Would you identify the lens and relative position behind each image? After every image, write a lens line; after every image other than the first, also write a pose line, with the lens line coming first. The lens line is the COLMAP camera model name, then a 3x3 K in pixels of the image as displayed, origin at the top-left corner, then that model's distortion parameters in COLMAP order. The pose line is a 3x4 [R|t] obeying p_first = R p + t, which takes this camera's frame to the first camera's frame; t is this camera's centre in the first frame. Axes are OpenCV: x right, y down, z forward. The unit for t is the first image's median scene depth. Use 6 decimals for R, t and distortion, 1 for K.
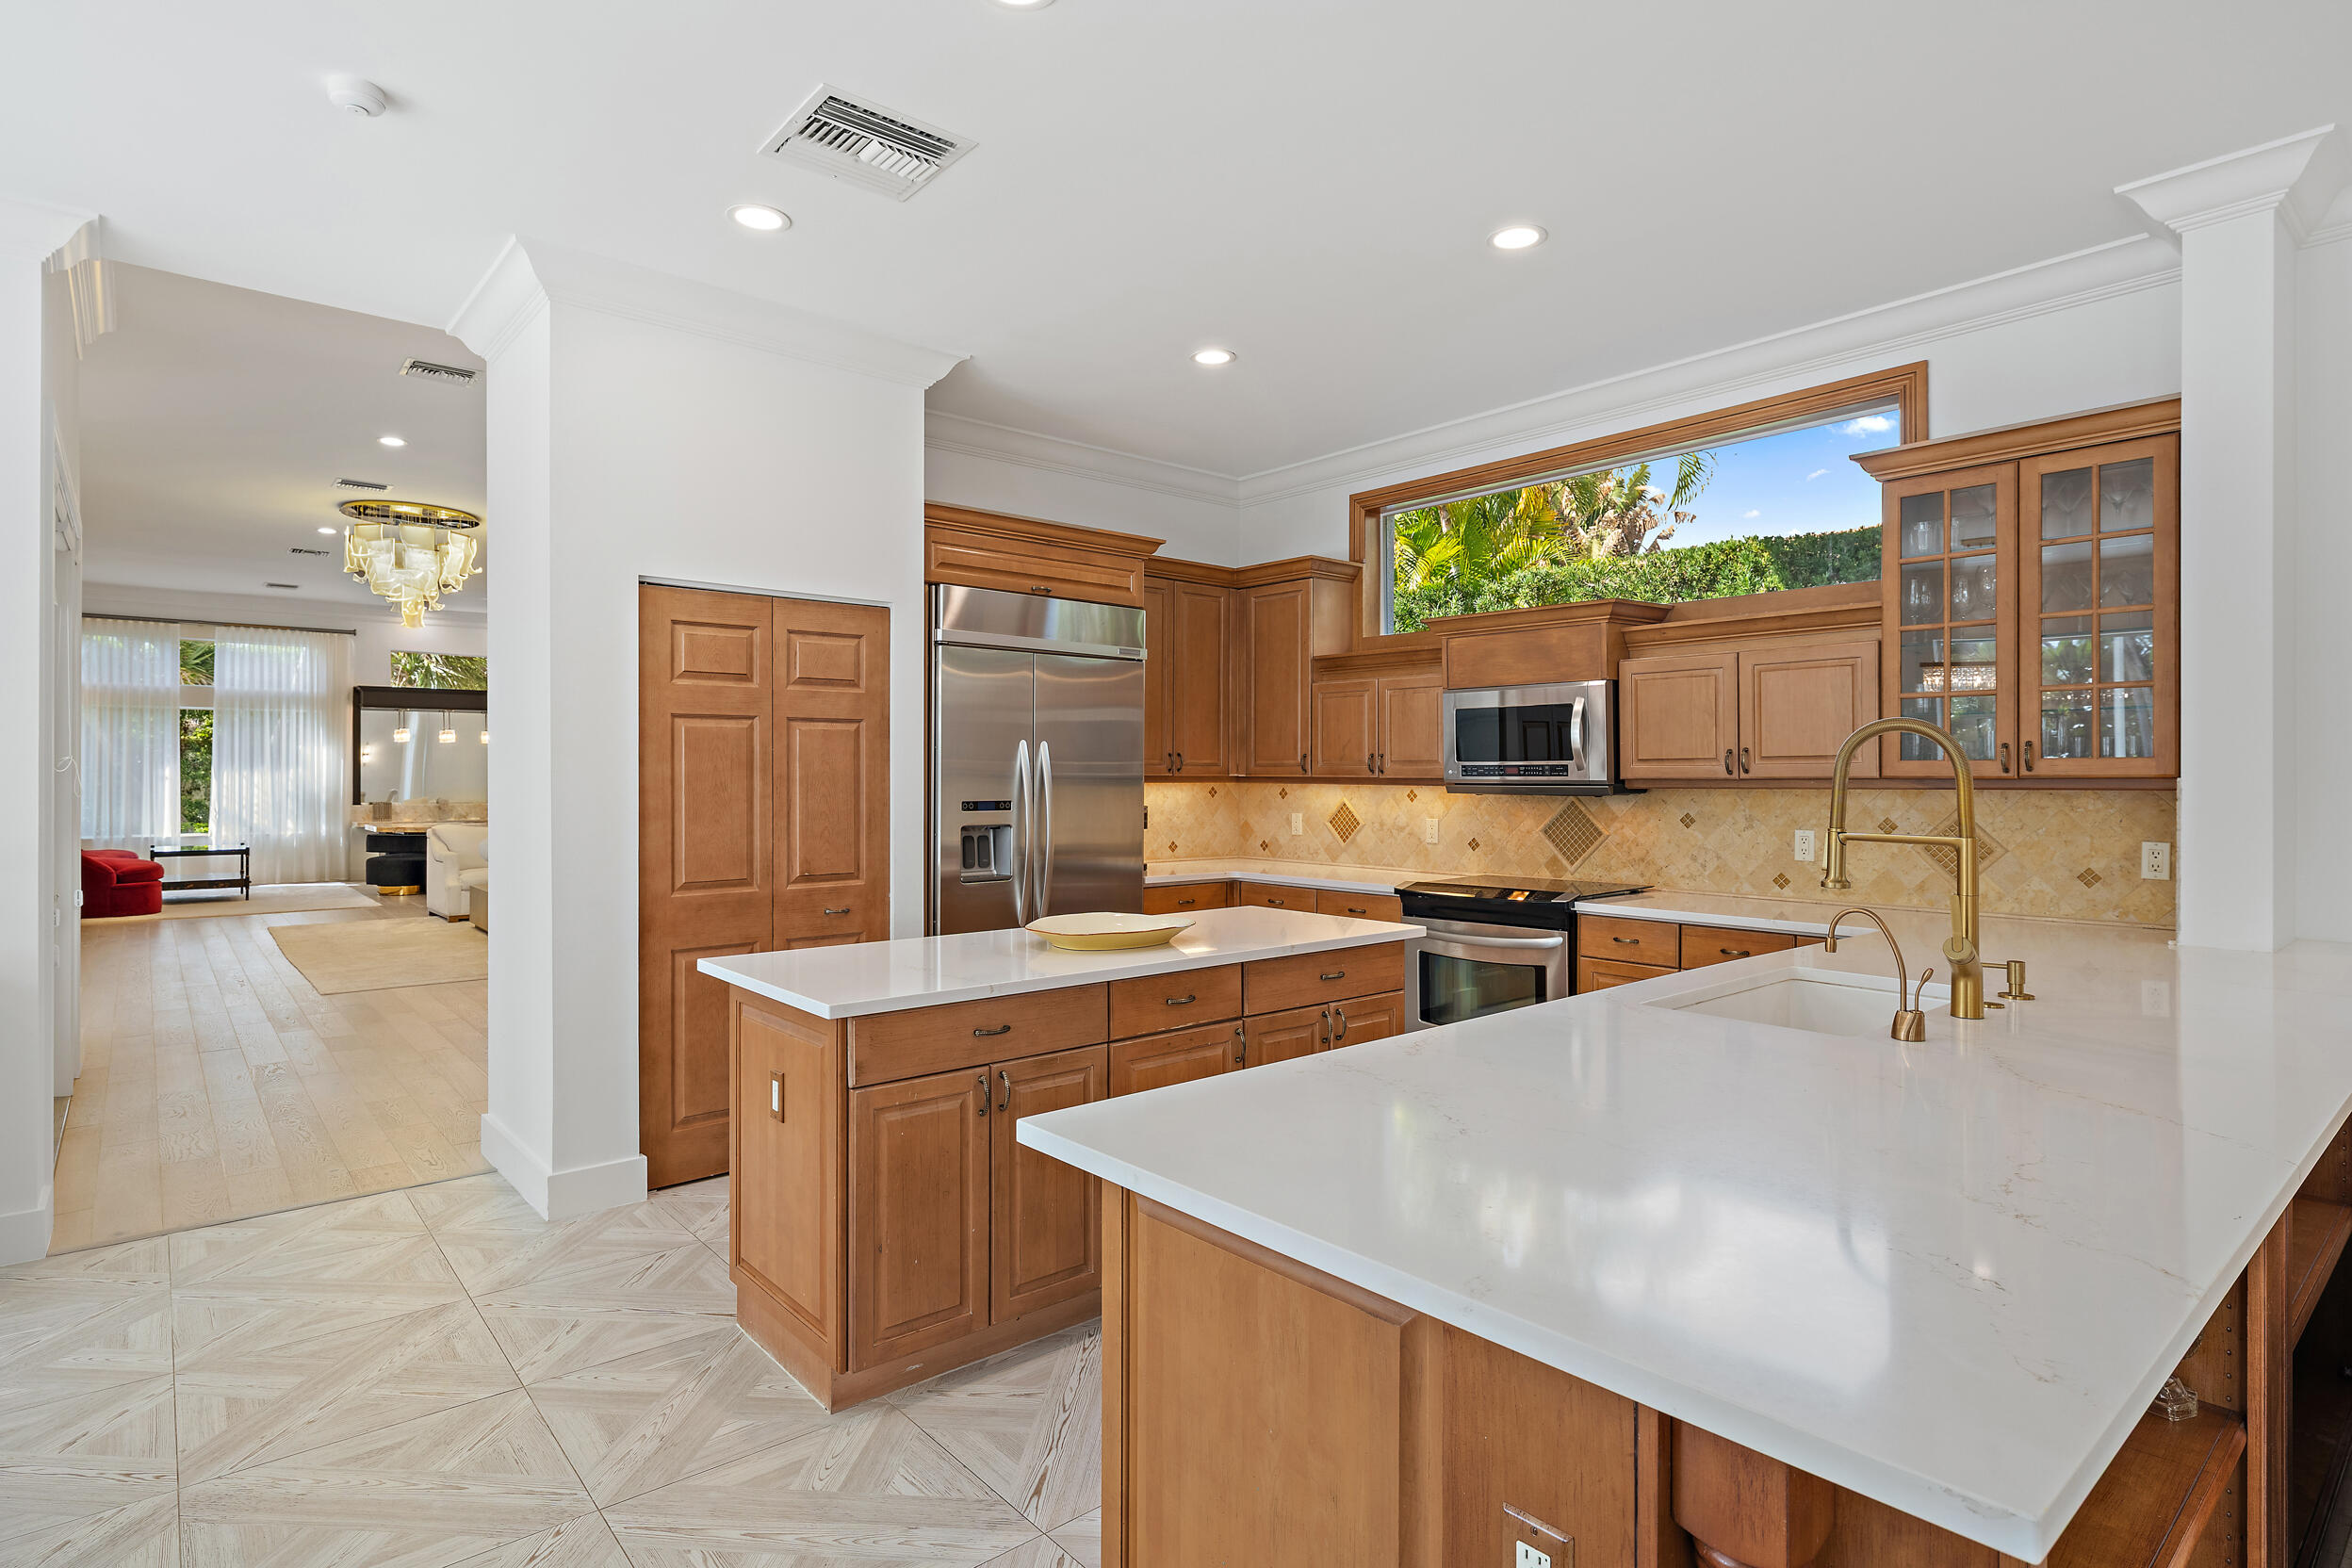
lens RADIAL K [[1189.0, 0, 1158.6], [0, 1189.0, 775.4], [0, 0, 1]] dist [0.001107, 0.001248]
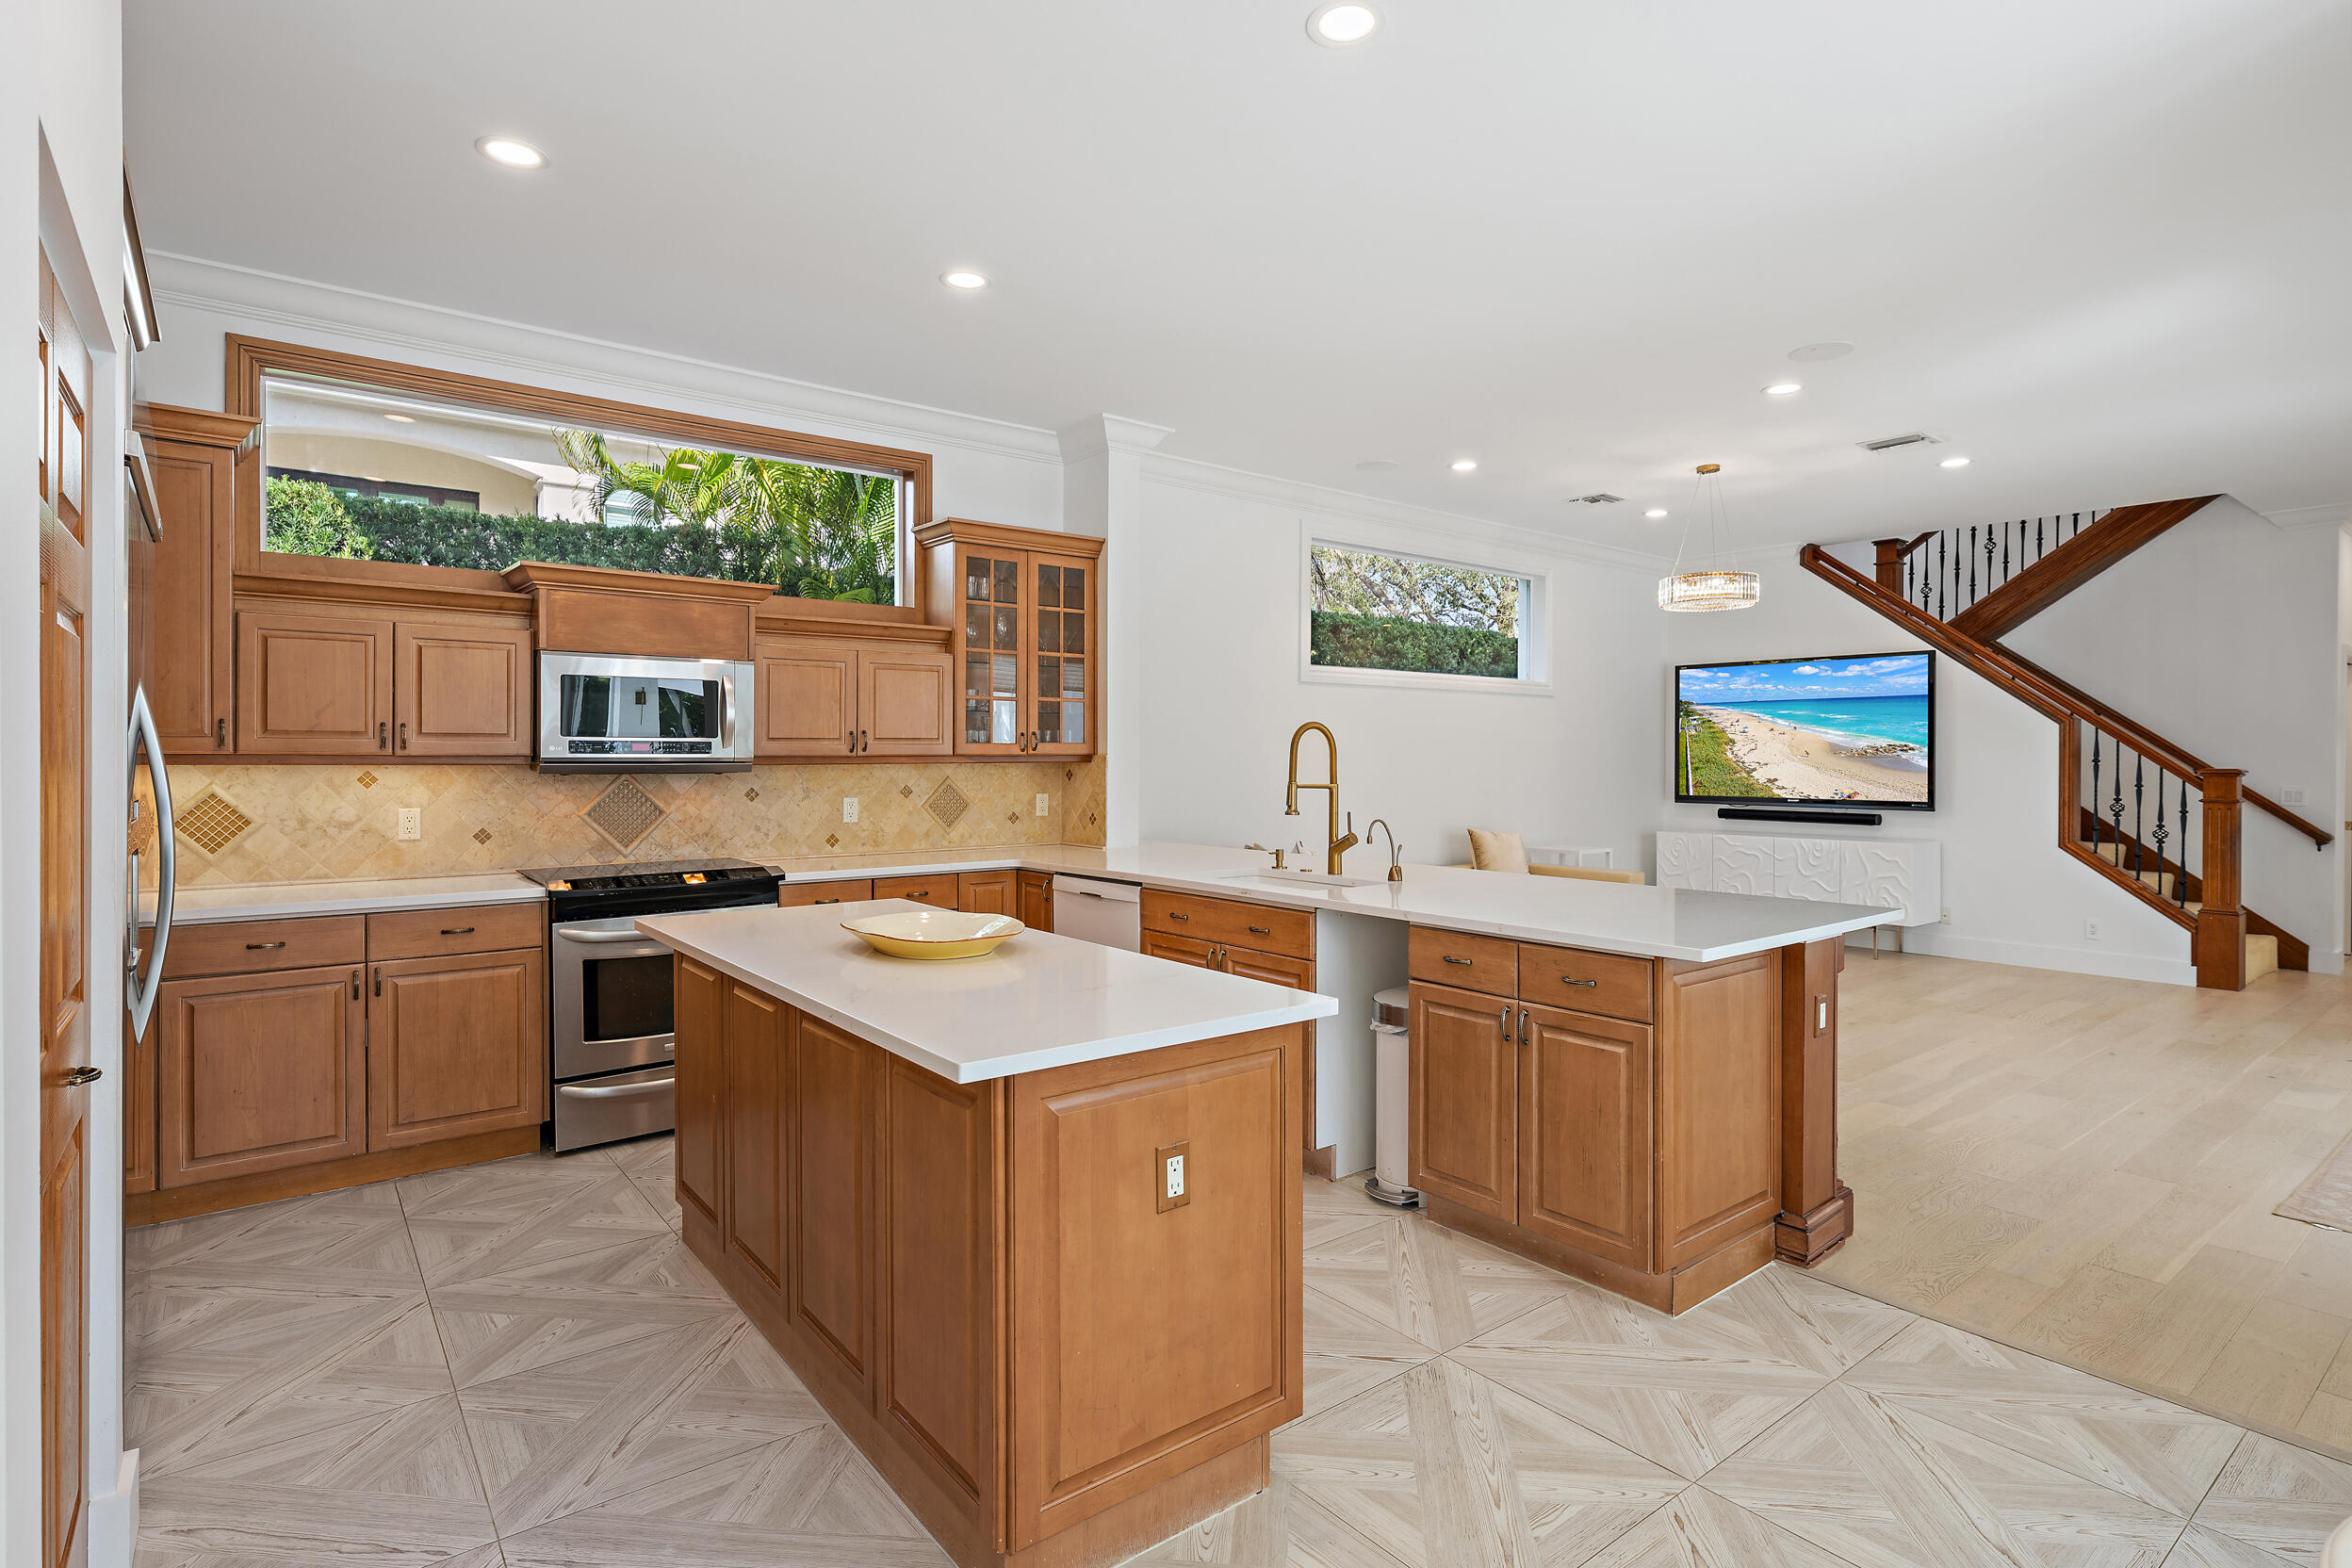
lens RADIAL K [[1189.0, 0, 1158.6], [0, 1189.0, 775.4], [0, 0, 1]] dist [0.001107, 0.001248]
pose [[0.041685, -0.016652, 0.998992, -0.656592], [-0.001190, 0.999860, 0.016716, 0.001709], [-0.999130, -0.001885, 0.041660, 0.604170]]
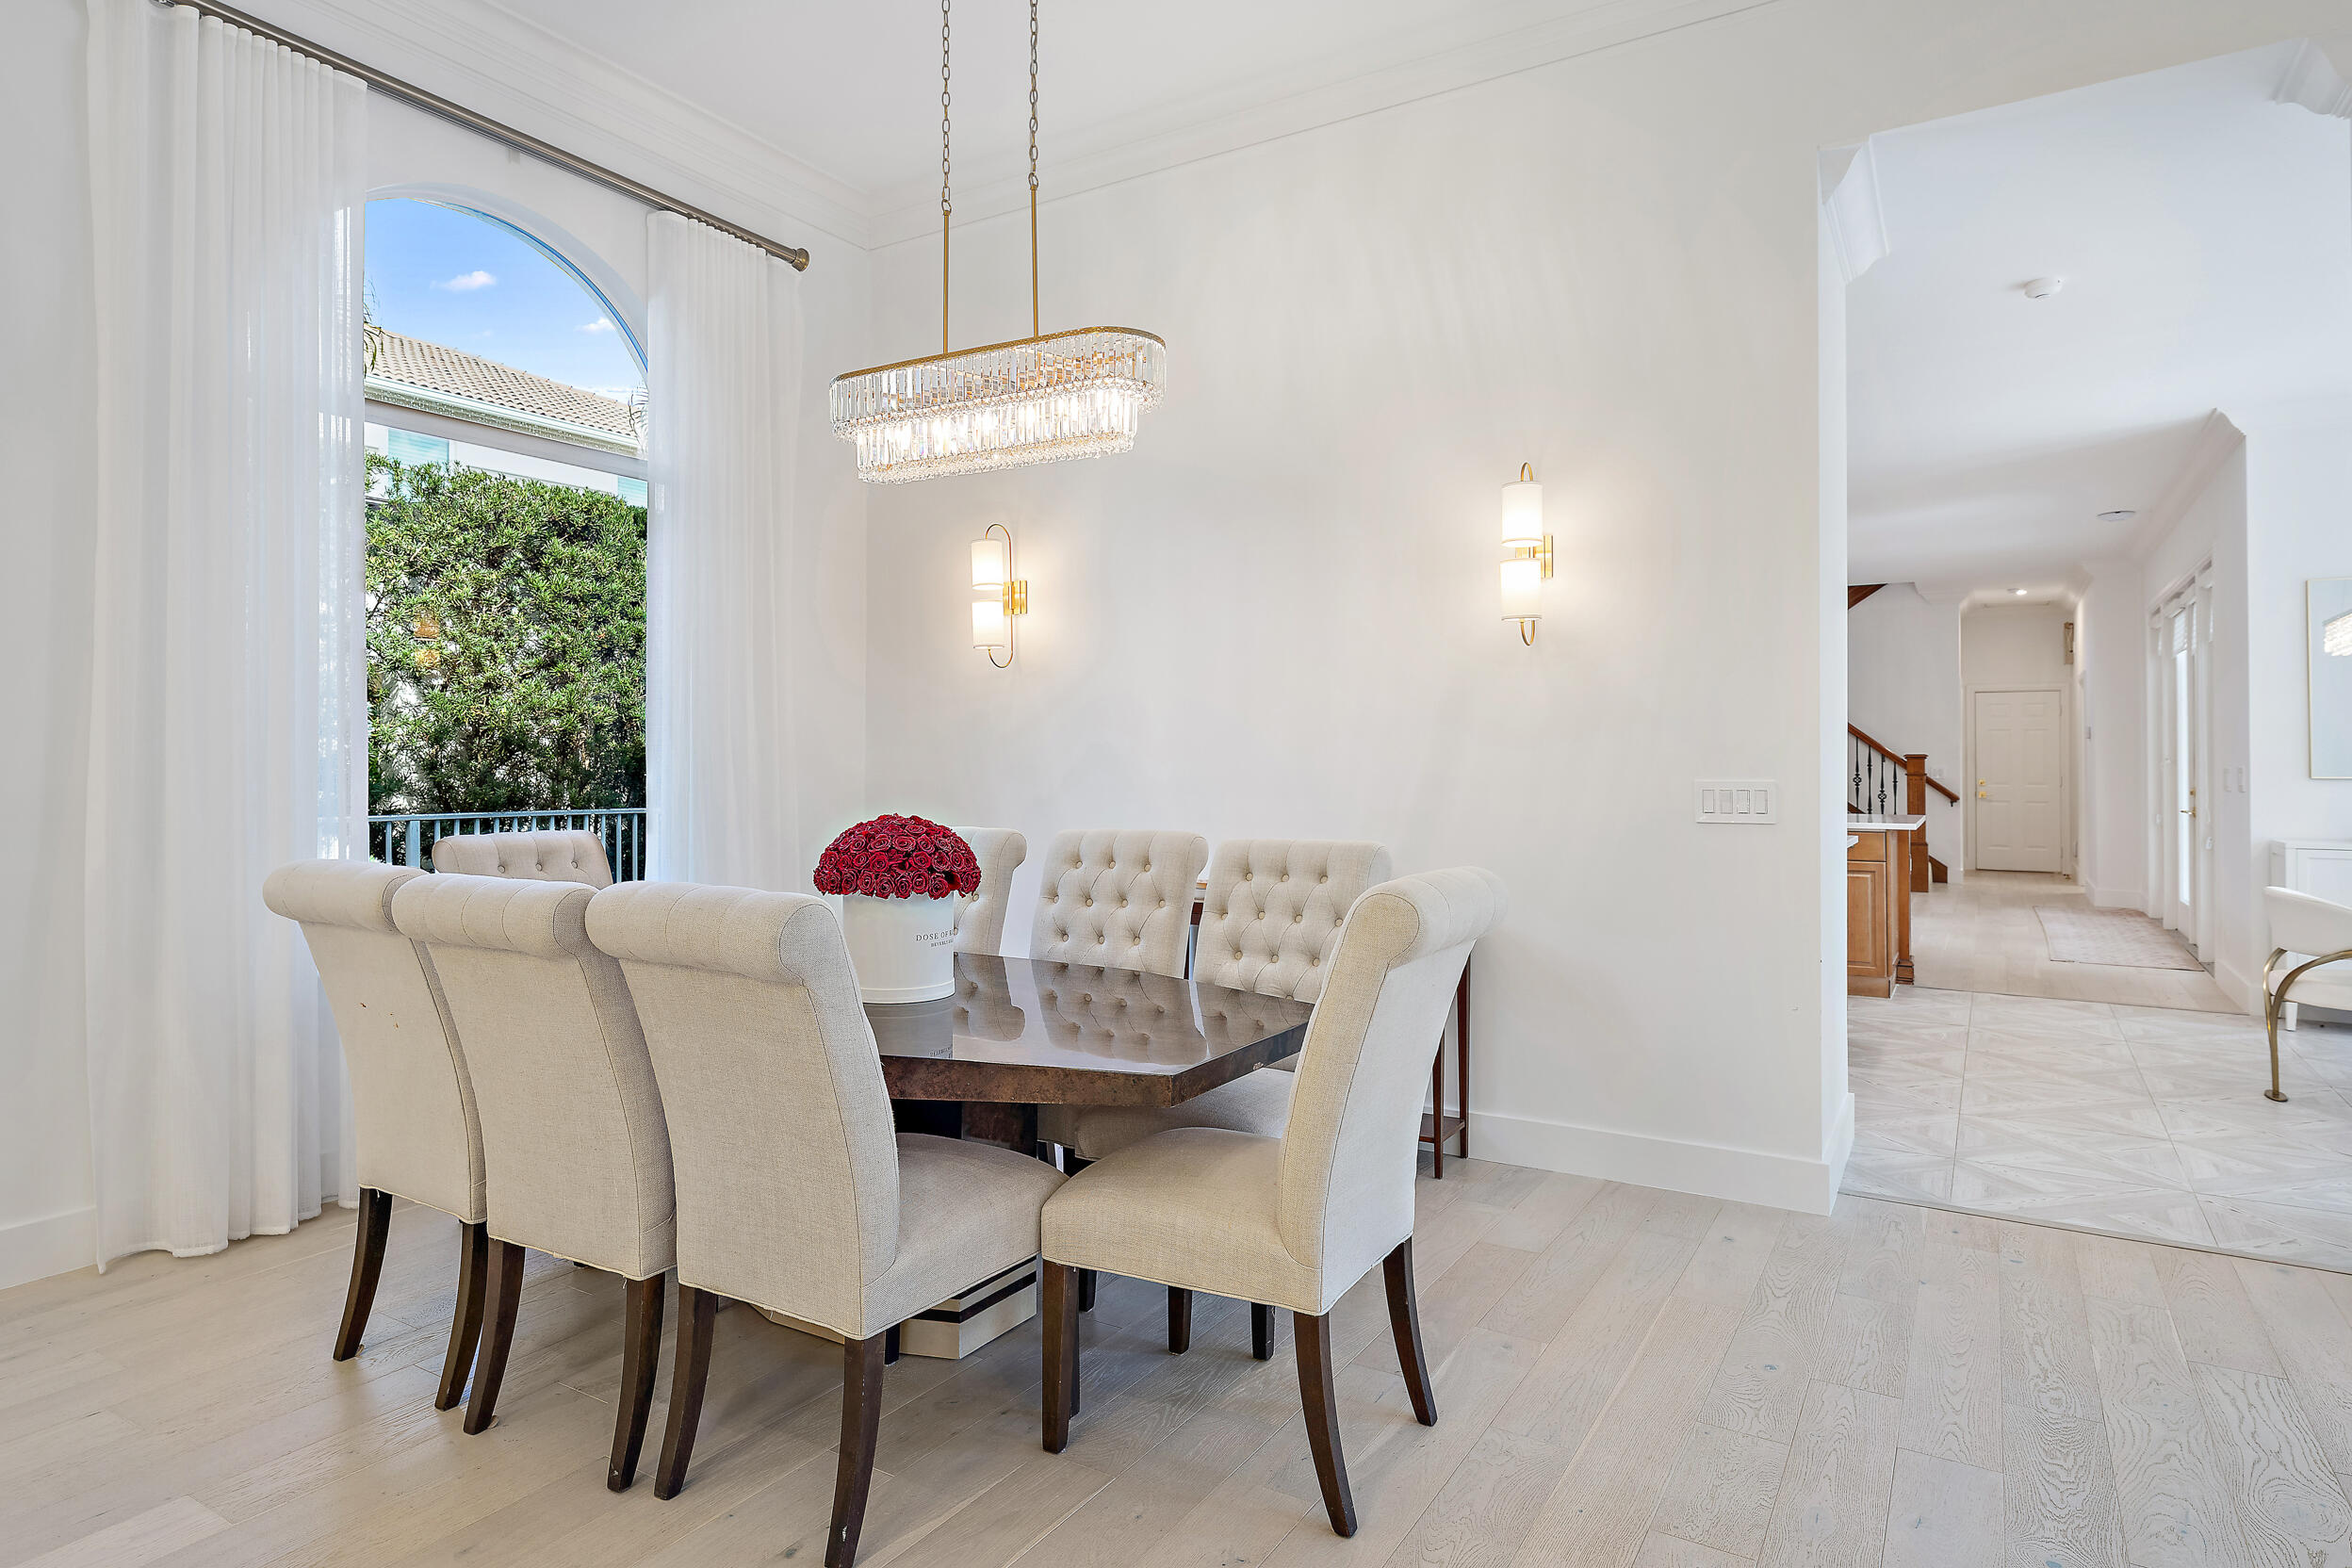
lens RADIAL K [[1319.3, 0, 1175.4], [0, 1319.3, 750.1], [0, 0, 1]] dist [-0.000424, -0.001039]
pose [[-0.308787, 0.007939, 0.951098, -1.218927], [-0.000891, 0.999962, -0.008636, 0.028813], [-0.951131, -0.003514, -0.308768, 1.627525]]
